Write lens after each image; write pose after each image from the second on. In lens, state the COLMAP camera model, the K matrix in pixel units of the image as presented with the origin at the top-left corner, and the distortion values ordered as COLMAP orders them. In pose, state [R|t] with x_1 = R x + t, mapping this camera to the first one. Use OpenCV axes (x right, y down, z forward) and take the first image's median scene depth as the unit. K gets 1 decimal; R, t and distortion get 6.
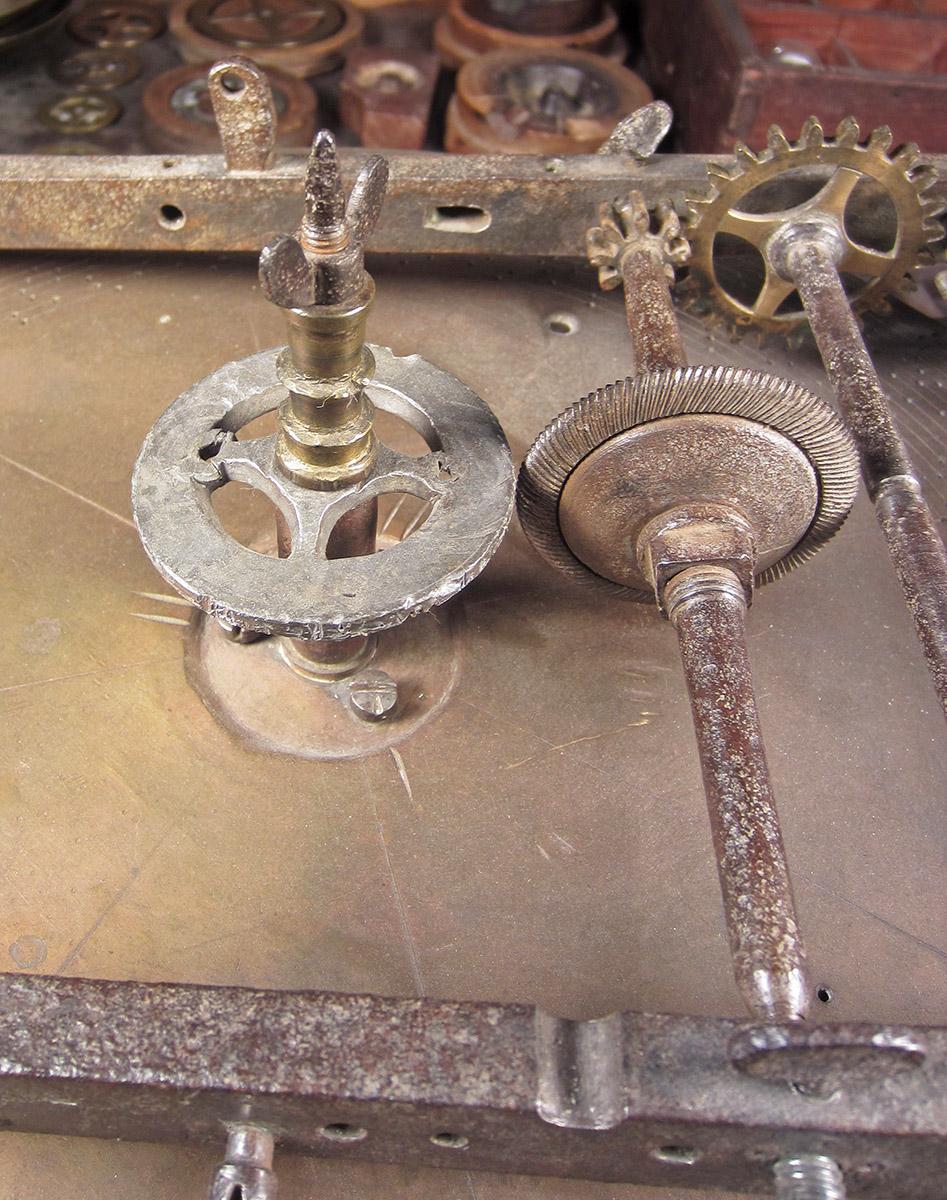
lens RADIAL K [[1134.4, 0, 384.0], [0, 1134.4, 422.3], [0, 0, 1]] dist [-0.023005, 0.000000]
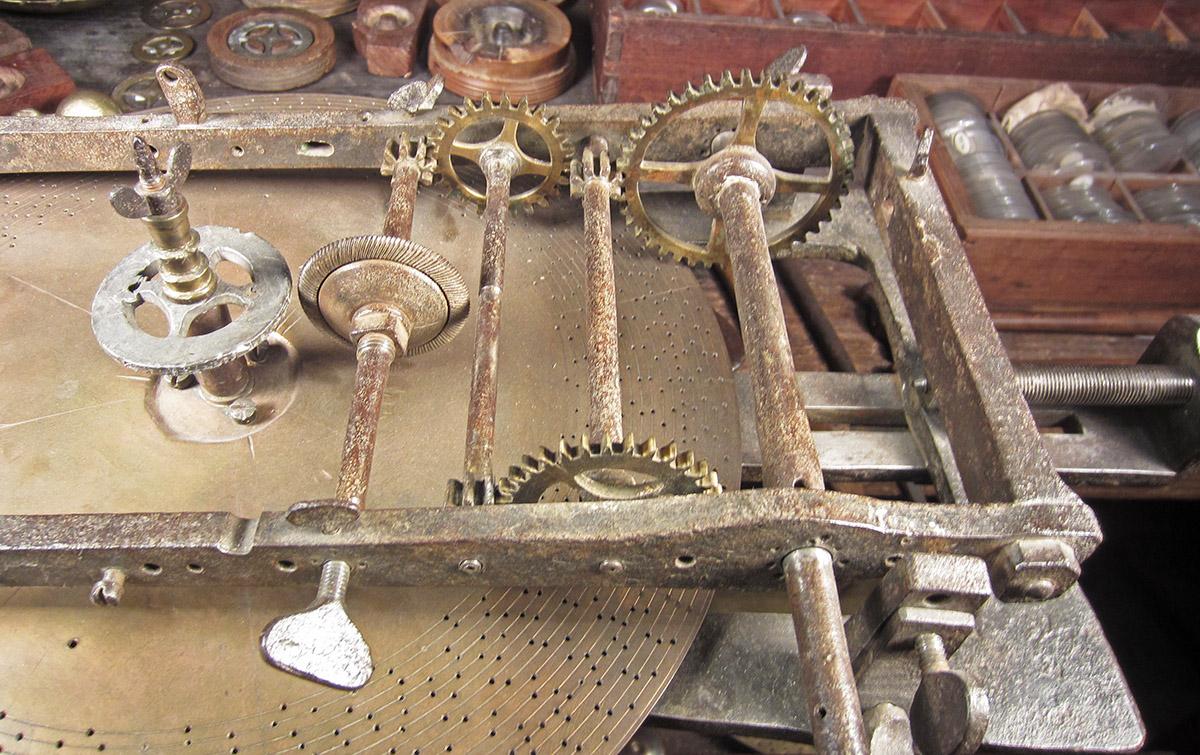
lens RADIAL K [[921.8, 0, 586.8], [0, 921.8, 331.8], [0, 0, 1]] dist [-0.026716, 0.009025]
pose [[0.995922, -0.042308, 0.079683, 0.436681], [0.035804, 0.996042, 0.081353, 0.001597], [-0.082809, -0.078168, 0.993495, -0.565032]]
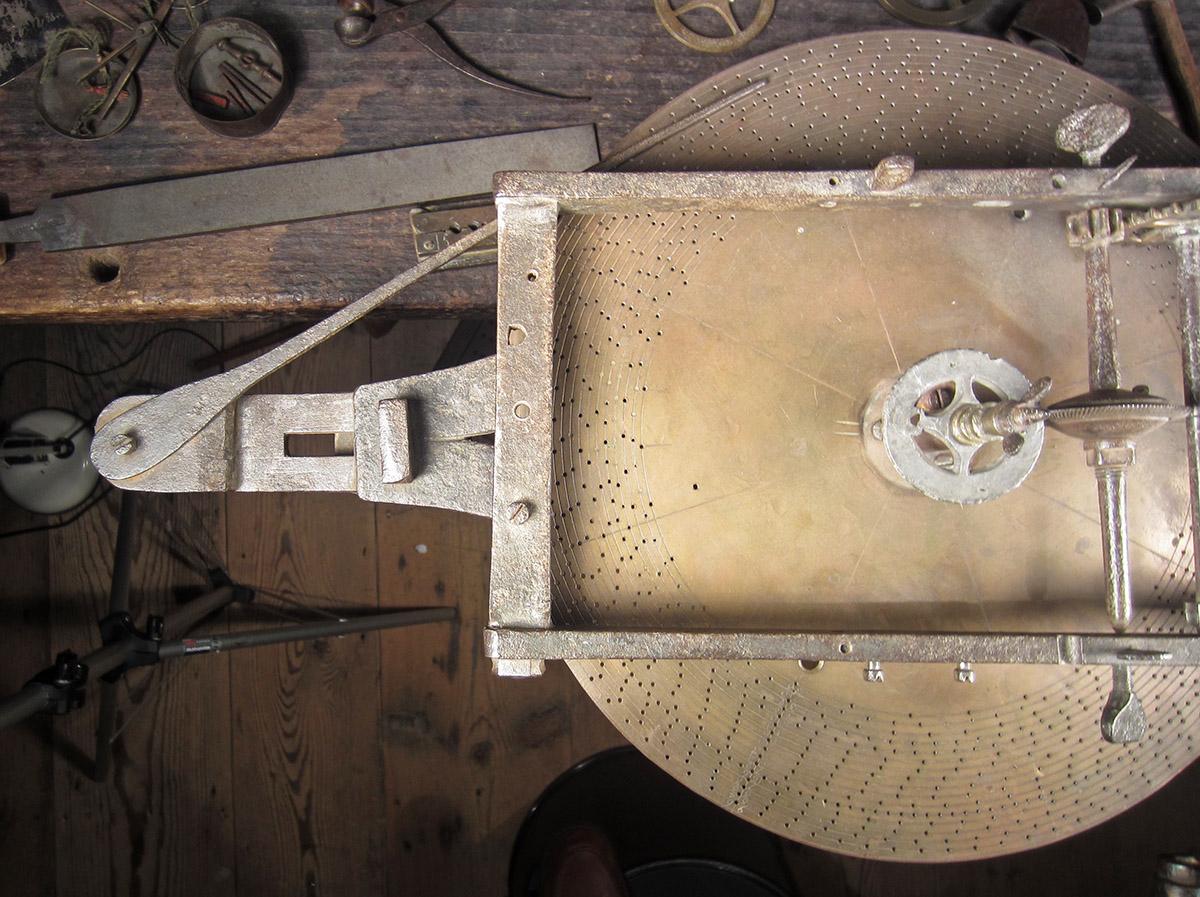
lens RADIAL K [[983.2, 0, 526.8], [0, 983.2, 437.9], [0, 0, 1]] dist [-0.029923, 0.023142]
pose [[0.996957, -0.073361, -0.026342, -0.810577], [0.071841, 0.733668, 0.675700, -1.235345], [-0.030244, -0.675536, 0.736706, -0.457155]]
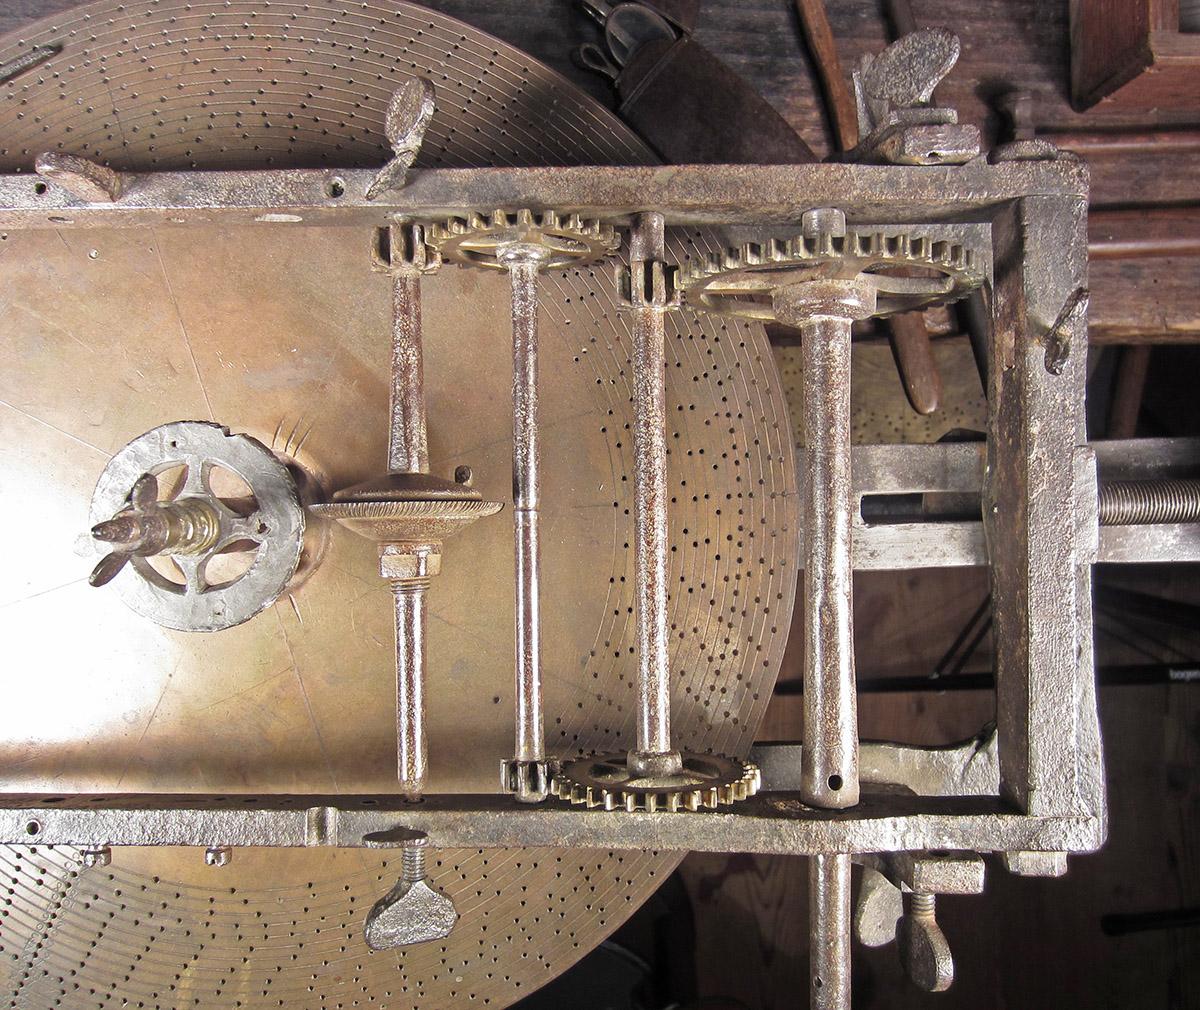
lens RADIAL K [[1020.1, 0, 639.1], [0, 1020.1, 511.2], [0, 0, 1]] dist [-0.028627, 0.012359]
pose [[0.996478, -0.081549, 0.019508, 0.531397], [0.042319, 0.689975, 0.722595, -0.953904], [-0.072386, -0.719225, 0.690996, -0.112719]]
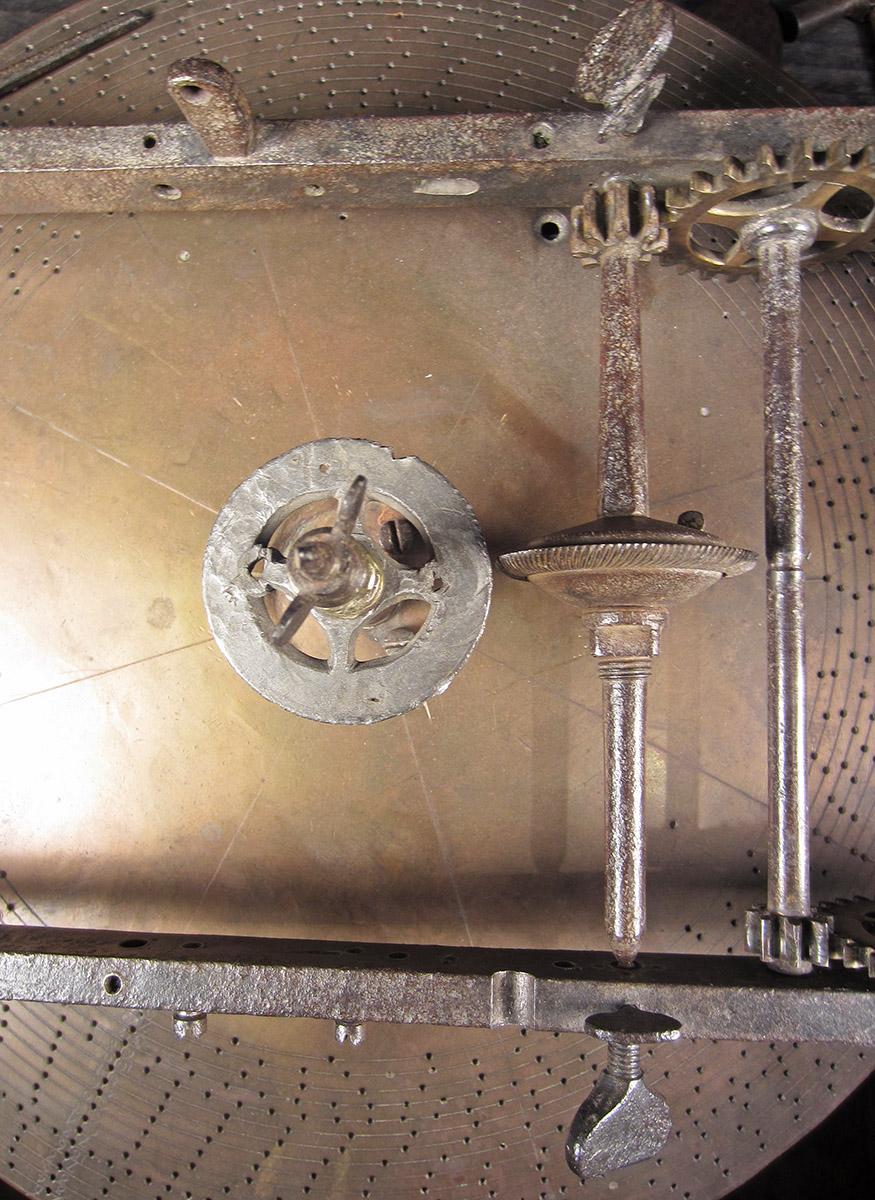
lens RADIAL K [[881.4, 0, 434.0], [0, 881.4, 609.5], [0, 0, 1]] dist [-0.026333, 0.012107]
pose [[0.997804, -0.058573, -0.030934, 0.068584], [0.063622, 0.717456, 0.693693, -0.554536], [-0.018438, -0.694137, 0.719606, 0.211250]]
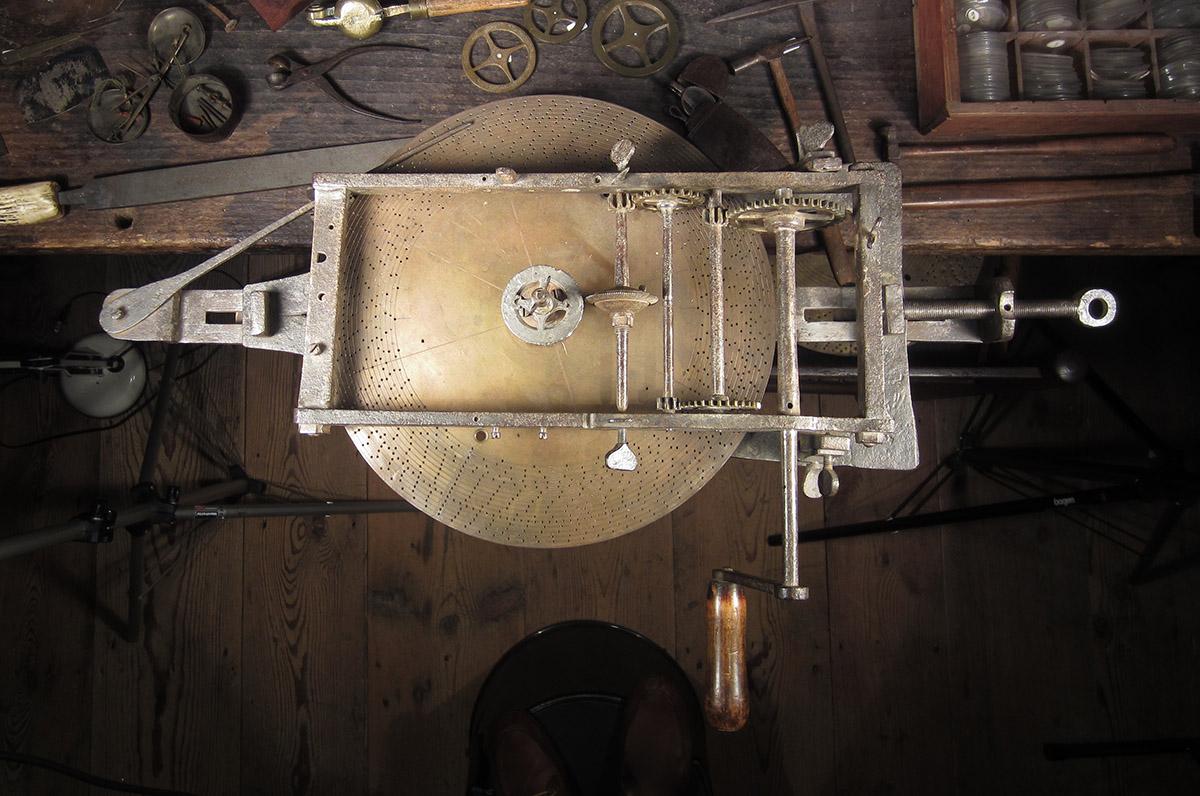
lens RADIAL K [[966.4, 0, 566.7], [0, 966.4, 310.9], [0, 0, 1]] dist [-0.023002, 0.018189]
pose [[0.996902, -0.065721, -0.043213, 0.189123], [0.078406, 0.786592, 0.612475, -2.059841], [-0.006262, -0.613966, 0.789308, -1.873308]]
